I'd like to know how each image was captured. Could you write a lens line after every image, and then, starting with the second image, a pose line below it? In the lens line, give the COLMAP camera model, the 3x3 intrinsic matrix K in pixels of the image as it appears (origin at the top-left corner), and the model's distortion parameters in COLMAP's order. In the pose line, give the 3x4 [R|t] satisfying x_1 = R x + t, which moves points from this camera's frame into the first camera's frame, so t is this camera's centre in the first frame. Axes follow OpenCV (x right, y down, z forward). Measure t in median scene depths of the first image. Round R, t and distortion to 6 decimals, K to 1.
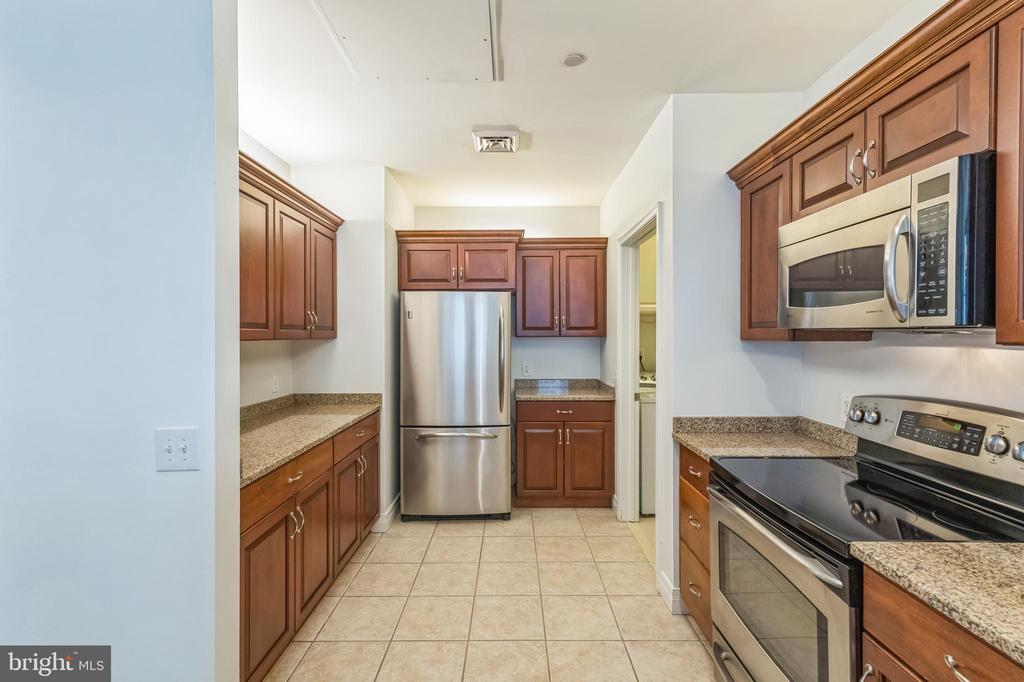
lens RADIAL K [[456.6, 0, 513.9], [0, 456.6, 335.6], [0, 0, 1]] dist [0.000871, 0.000133]
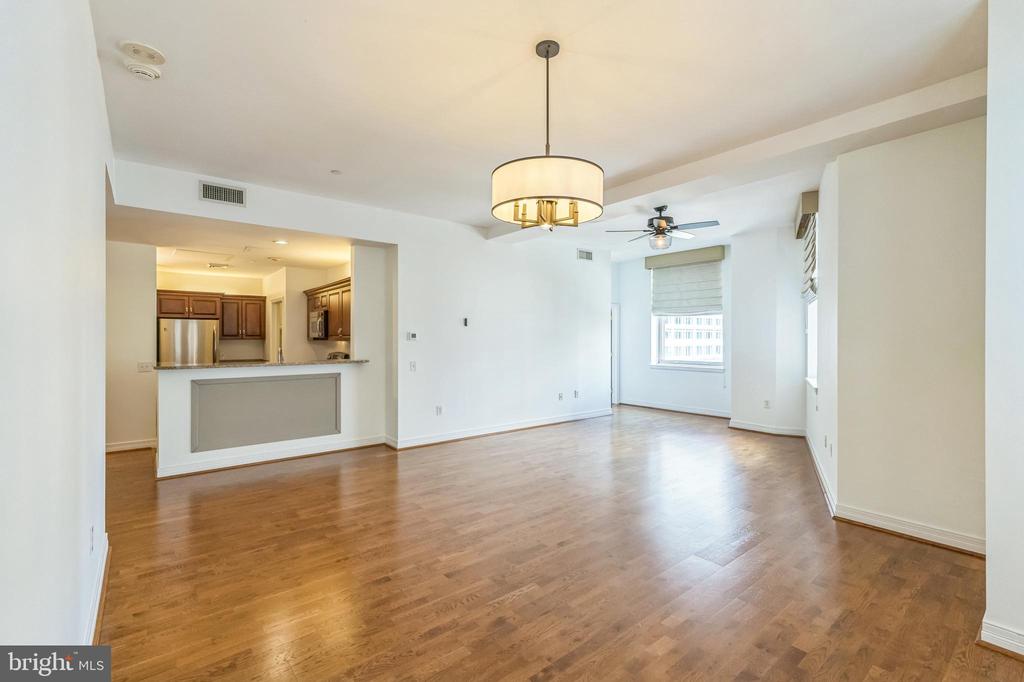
lens RADIAL K [[456.6, 0, 515.1], [0, 456.6, 334.8], [0, 0, 1]] dist [0.000871, 0.000133]
pose [[0.773580, 0.002254, 0.633694, -0.295752], [0.008607, 0.999864, -0.014062, 0.024116], [-0.633640, 0.016332, 0.773456, -1.647040]]
